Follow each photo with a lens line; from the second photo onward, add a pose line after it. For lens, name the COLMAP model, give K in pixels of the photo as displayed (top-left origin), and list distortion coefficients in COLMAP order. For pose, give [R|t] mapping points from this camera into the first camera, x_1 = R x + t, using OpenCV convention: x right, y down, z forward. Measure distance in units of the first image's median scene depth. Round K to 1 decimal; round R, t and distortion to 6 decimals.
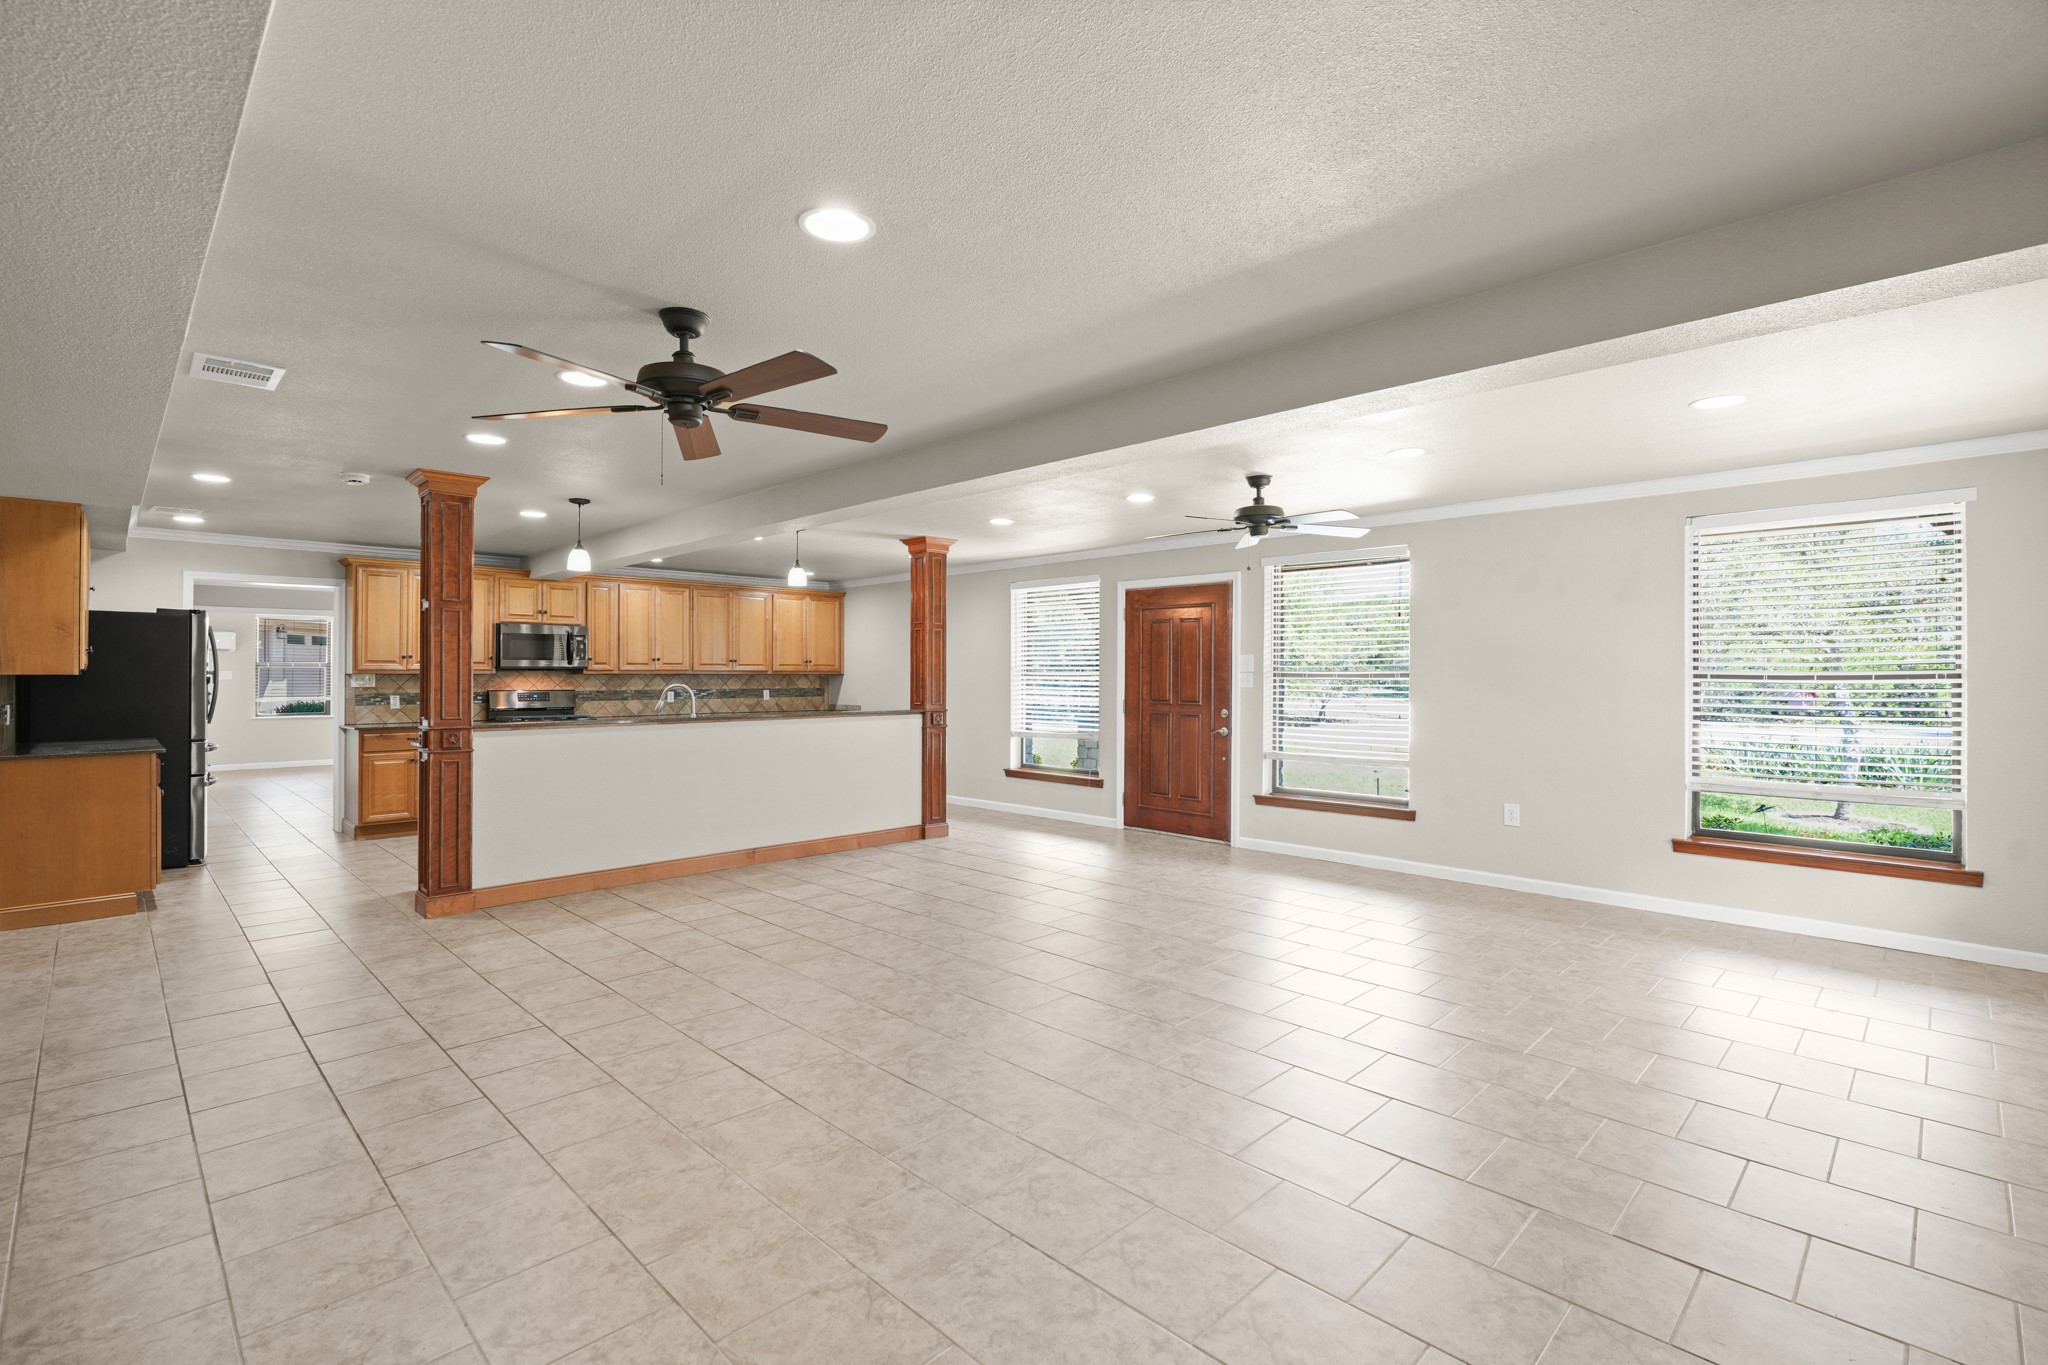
lens RADIAL K [[936.9, 0, 1015.8], [0, 936.9, 675.5], [0, 0, 1]] dist [-0.002447, -0.000314]
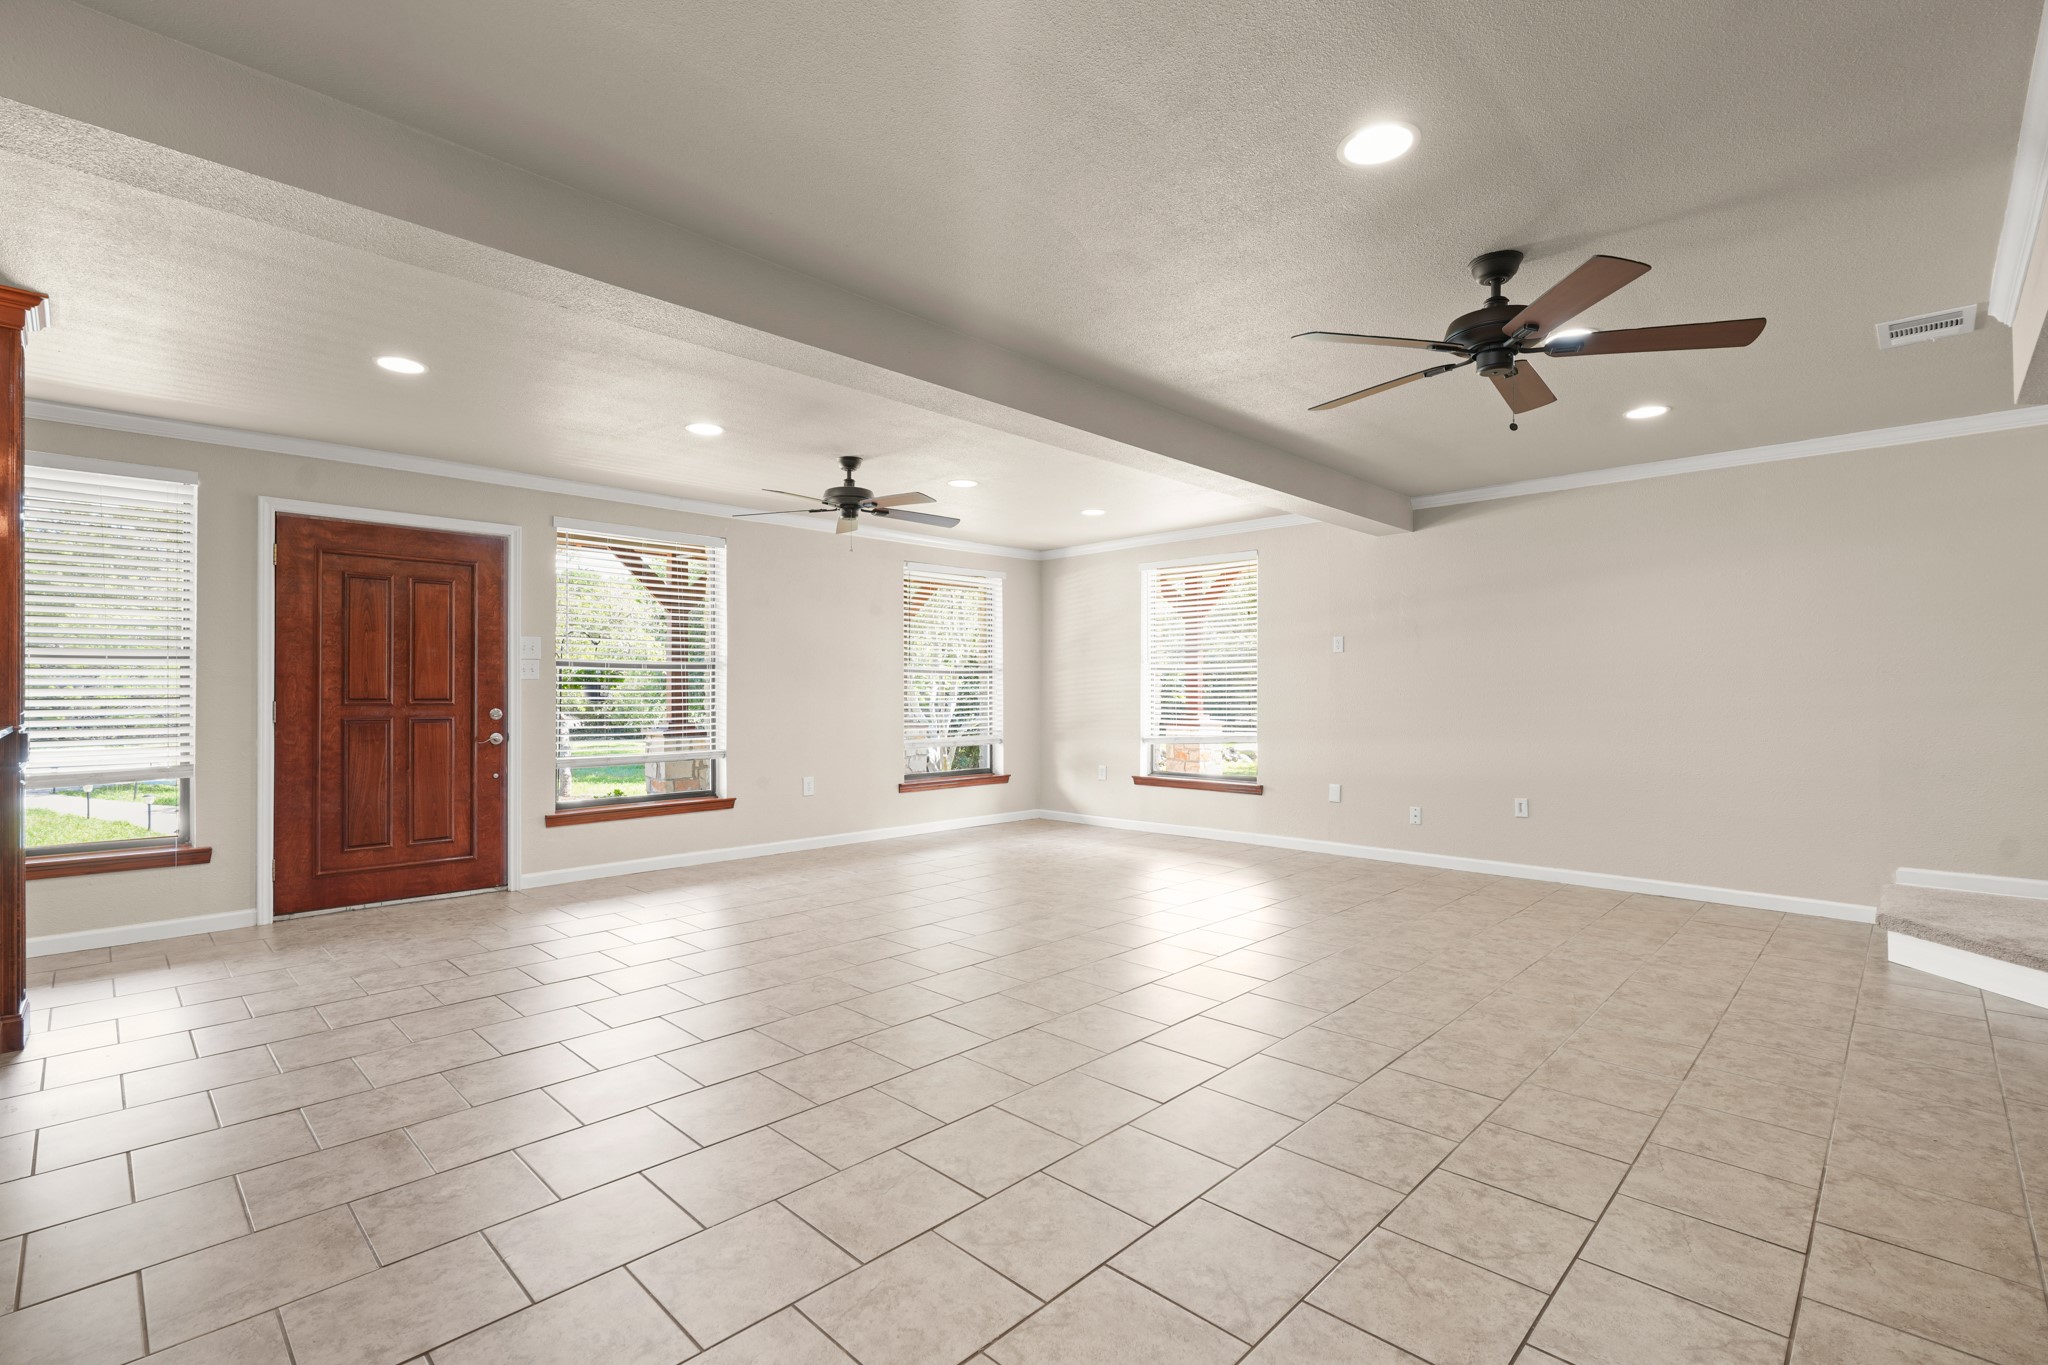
lens RADIAL K [[923.0, 0, 1027.4], [0, 923.0, 694.0], [0, 0, 1]] dist [-0.001160, 0.000431]
pose [[-0.022674, -0.002944, 0.999739, -0.722349], [0.001989, 0.999994, 0.002990, 0.032058], [-0.999741, 0.002056, -0.022668, 0.834754]]
